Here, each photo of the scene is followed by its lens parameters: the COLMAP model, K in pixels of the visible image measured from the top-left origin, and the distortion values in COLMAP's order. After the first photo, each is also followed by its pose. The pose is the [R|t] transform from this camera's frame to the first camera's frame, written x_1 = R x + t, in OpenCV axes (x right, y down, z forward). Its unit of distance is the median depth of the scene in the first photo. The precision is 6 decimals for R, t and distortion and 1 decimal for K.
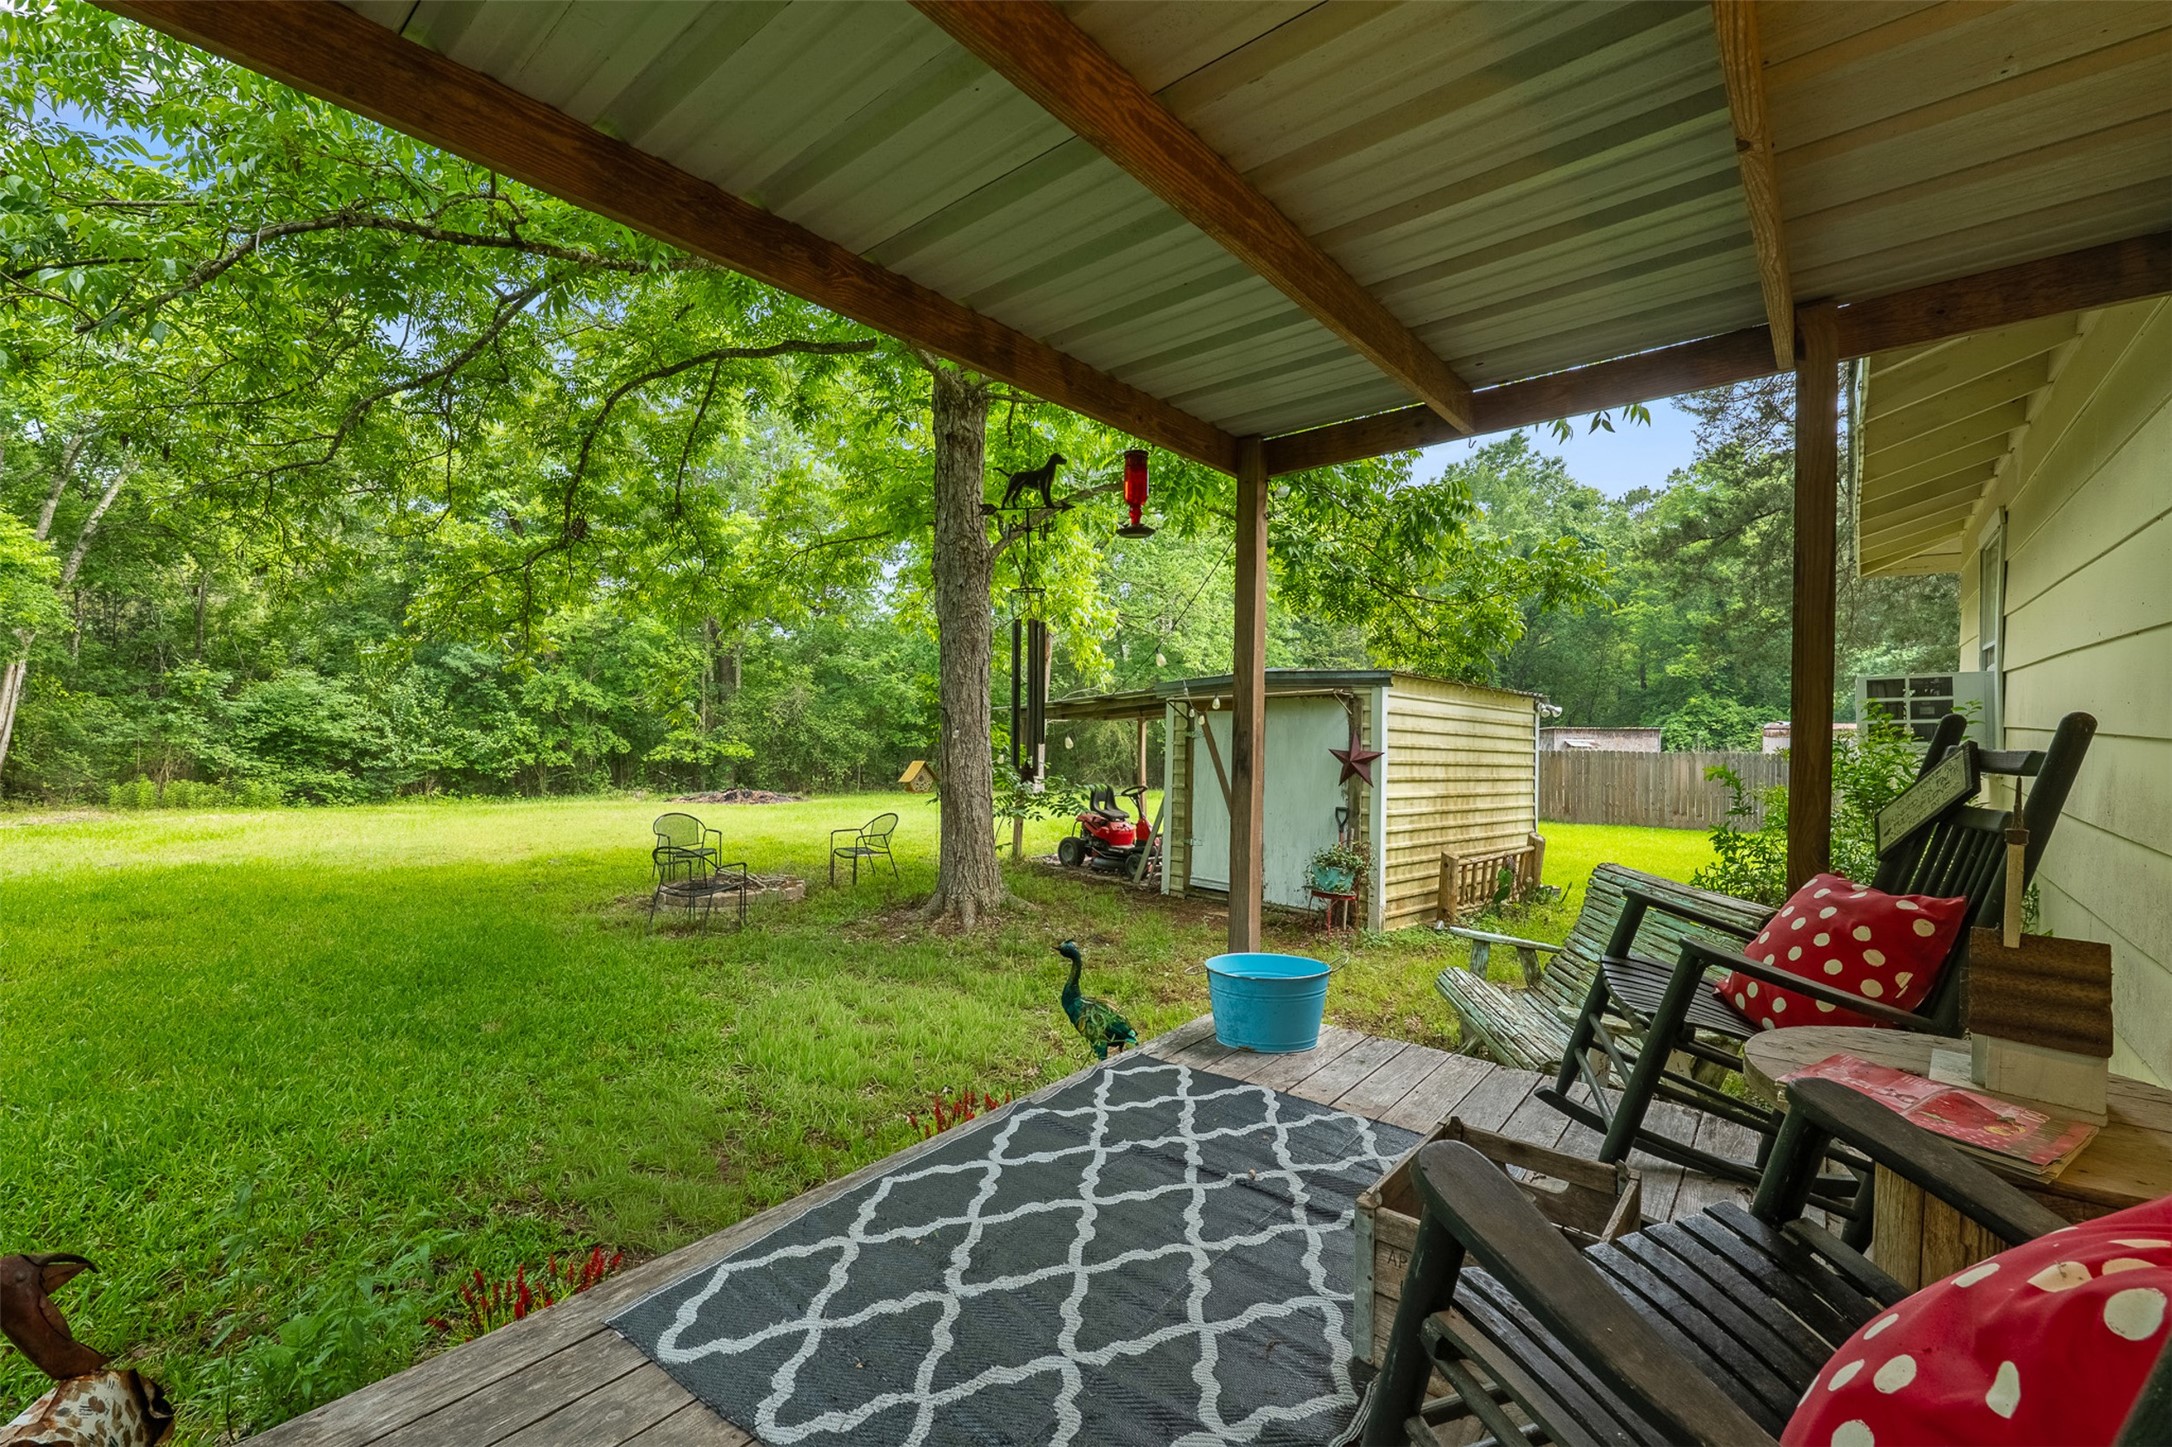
lens RADIAL K [[918.0, 0, 1085.5], [0, 918.0, 727.4], [0, 0, 1]] dist [-0.012263, 0.000358]
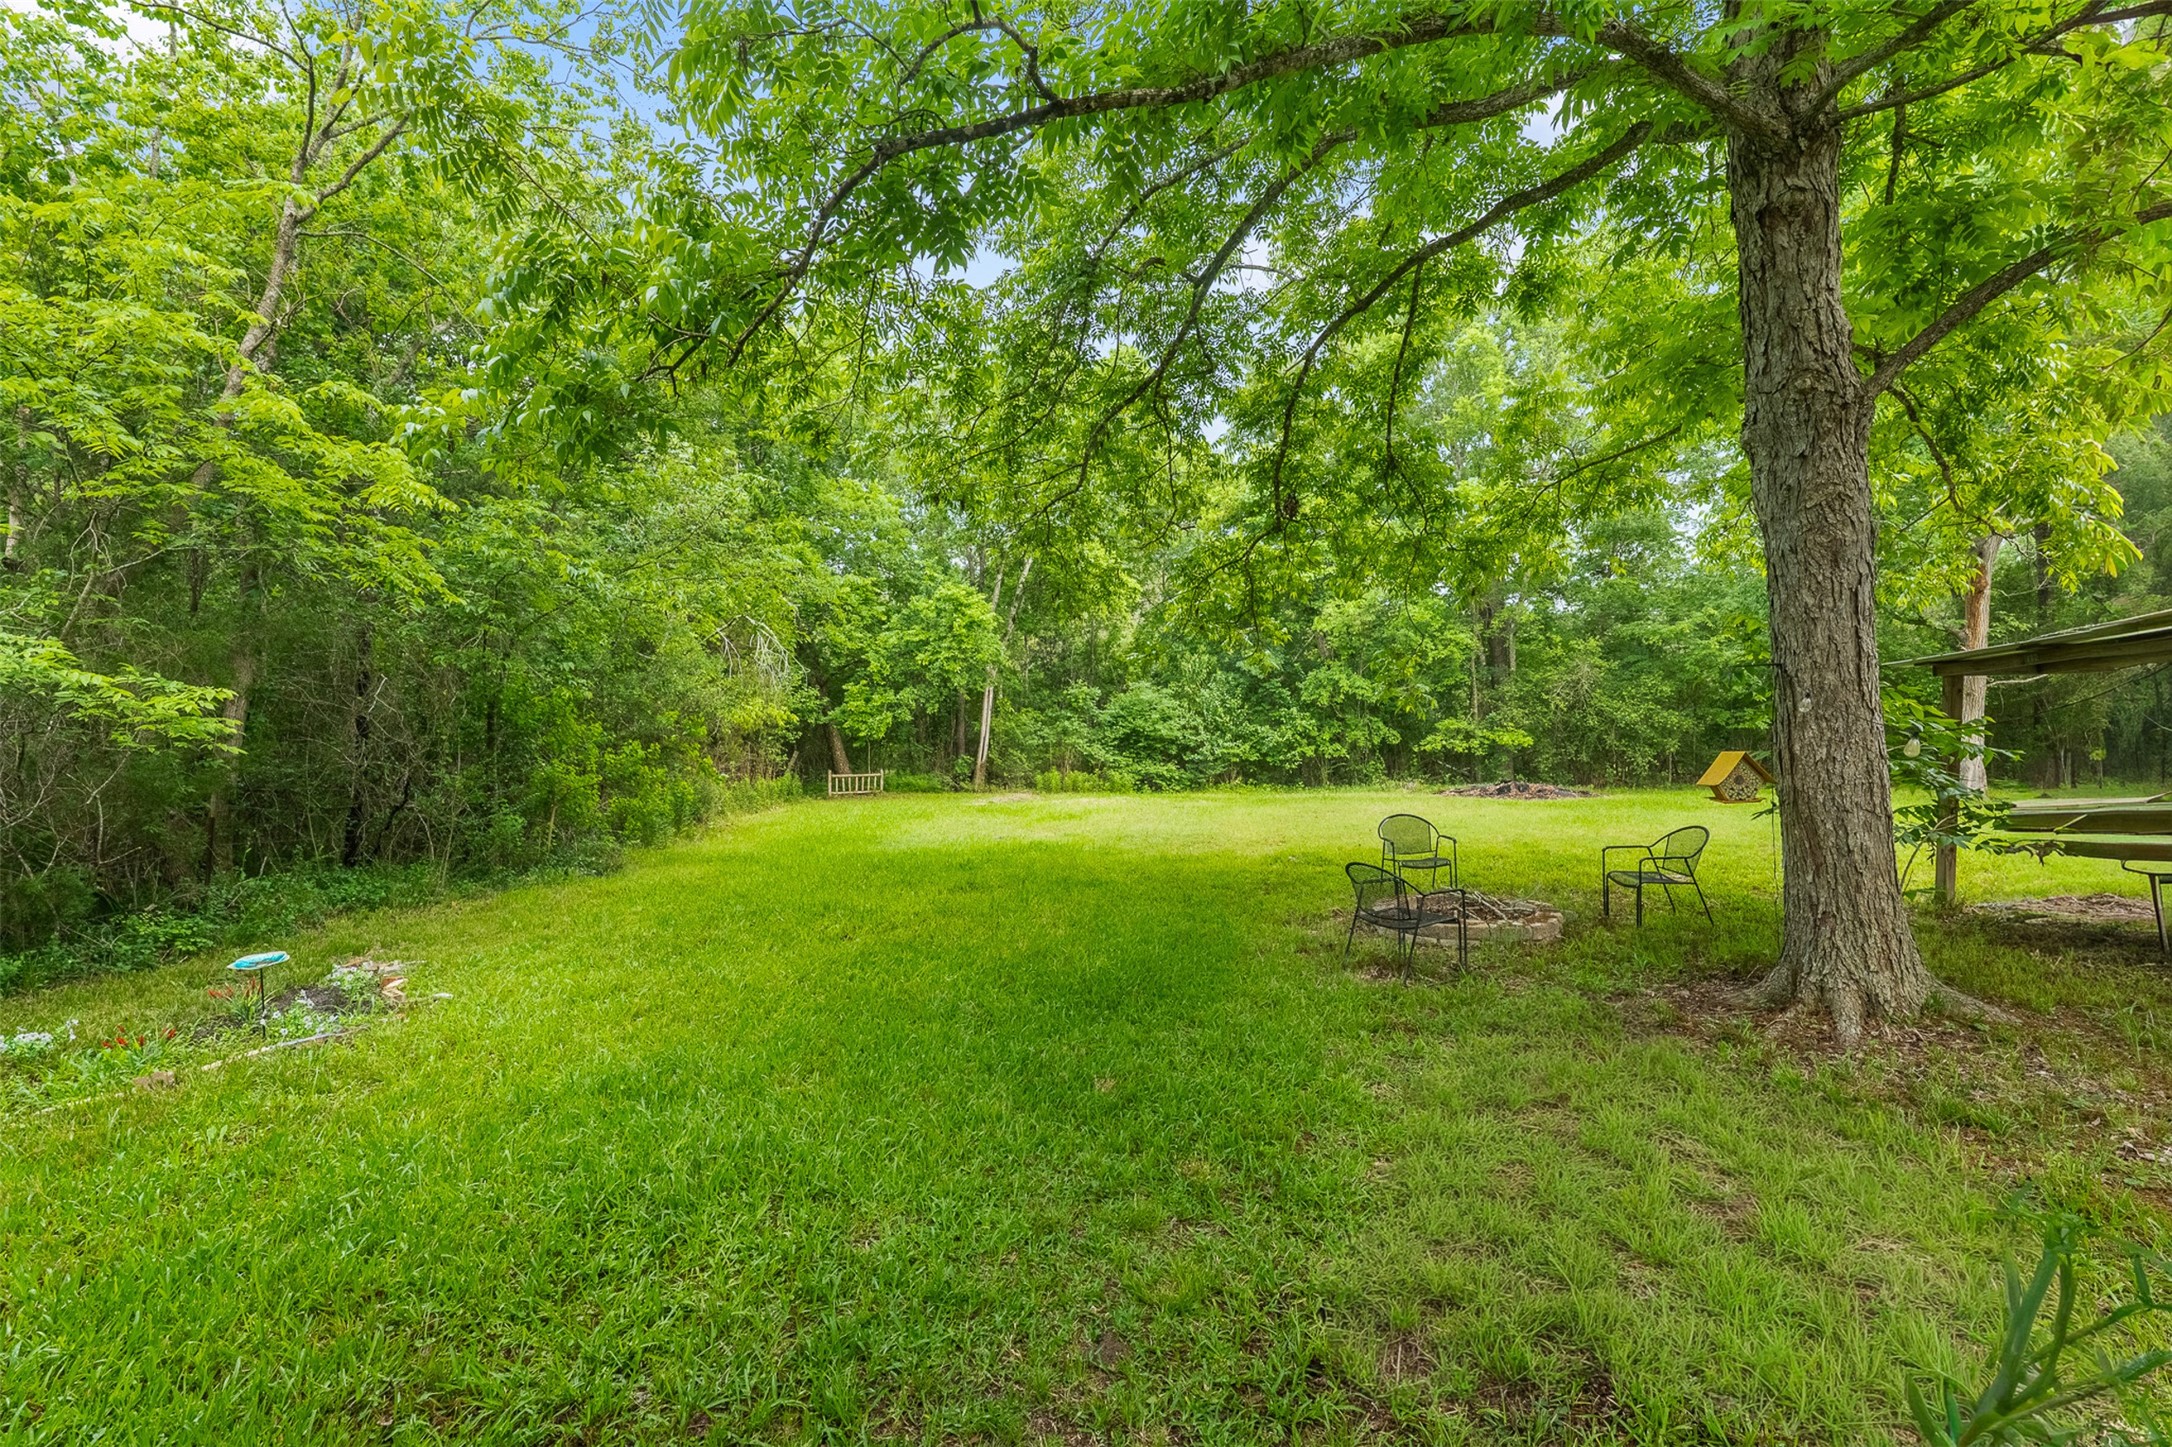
lens RADIAL K [[918.0, 0, 1072.8], [0, 918.0, 719.2], [0, 0, 1]] dist [-0.012263, 0.000358]
pose [[0.676924, -0.038394, -0.735051, -0.009305], [0.040774, 0.999061, -0.014634, 0.001799], [0.734922, -0.020065, 0.677854, 0.080192]]
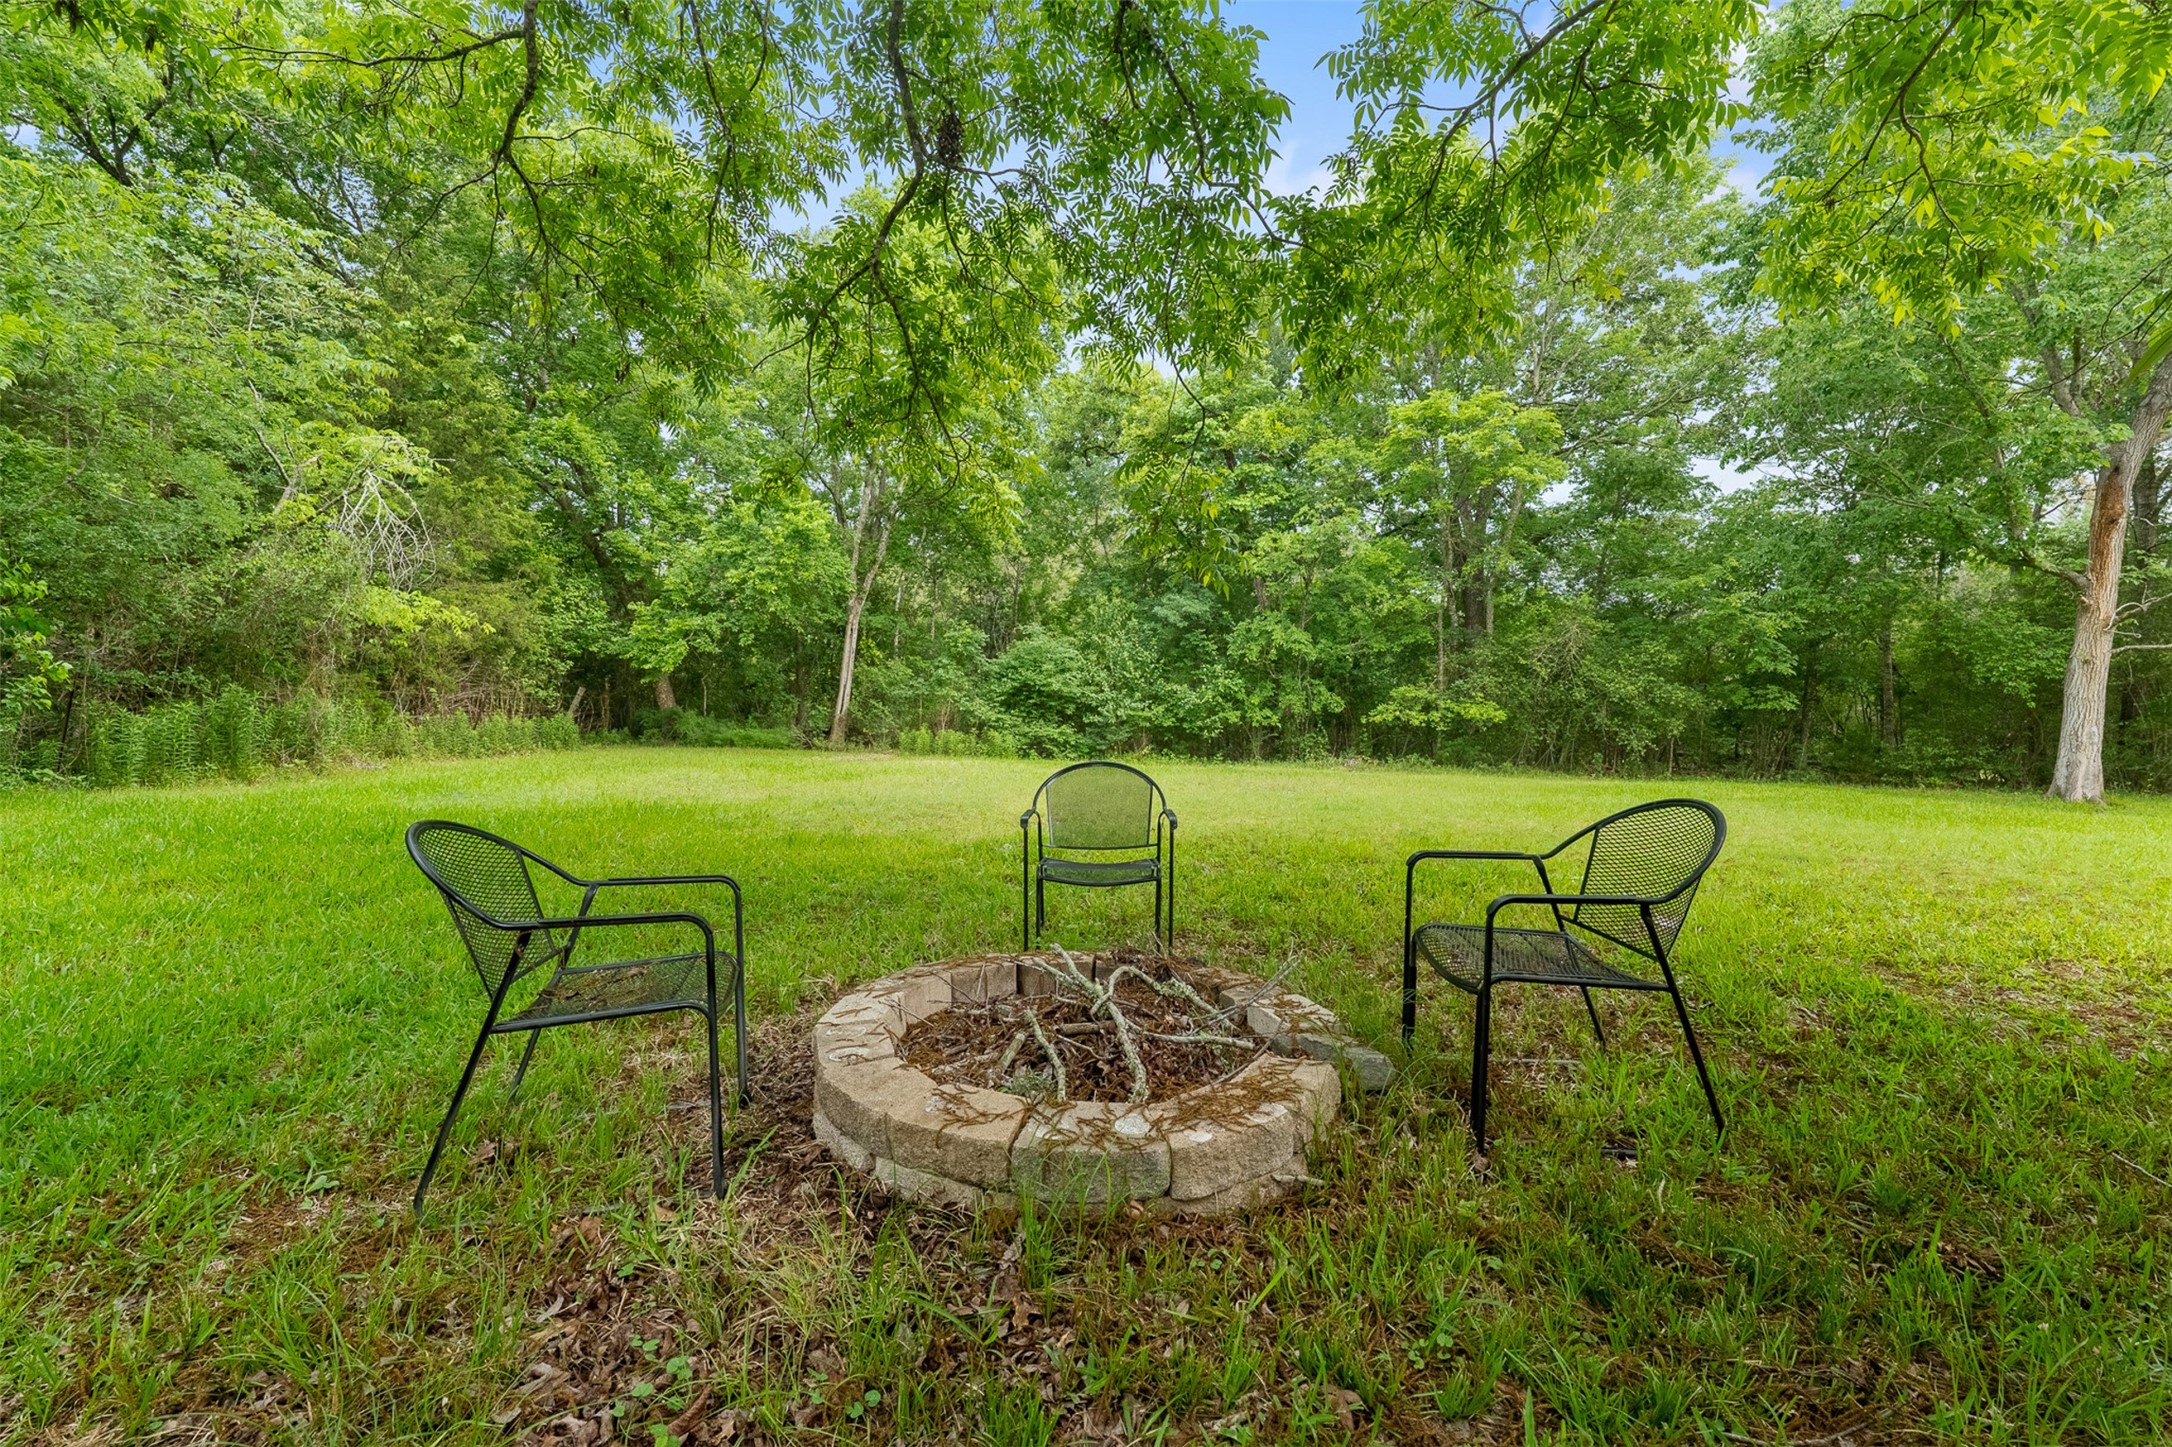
lens RADIAL K [[918.0, 0, 1066.3], [0, 918.0, 720.3], [0, 0, 1]] dist [-0.012263, 0.000358]
pose [[0.674226, 0.007101, -0.738491, -0.073125], [0.000345, 0.999951, 0.009929, 0.031485], [0.738525, -0.006949, 0.674191, 0.314751]]
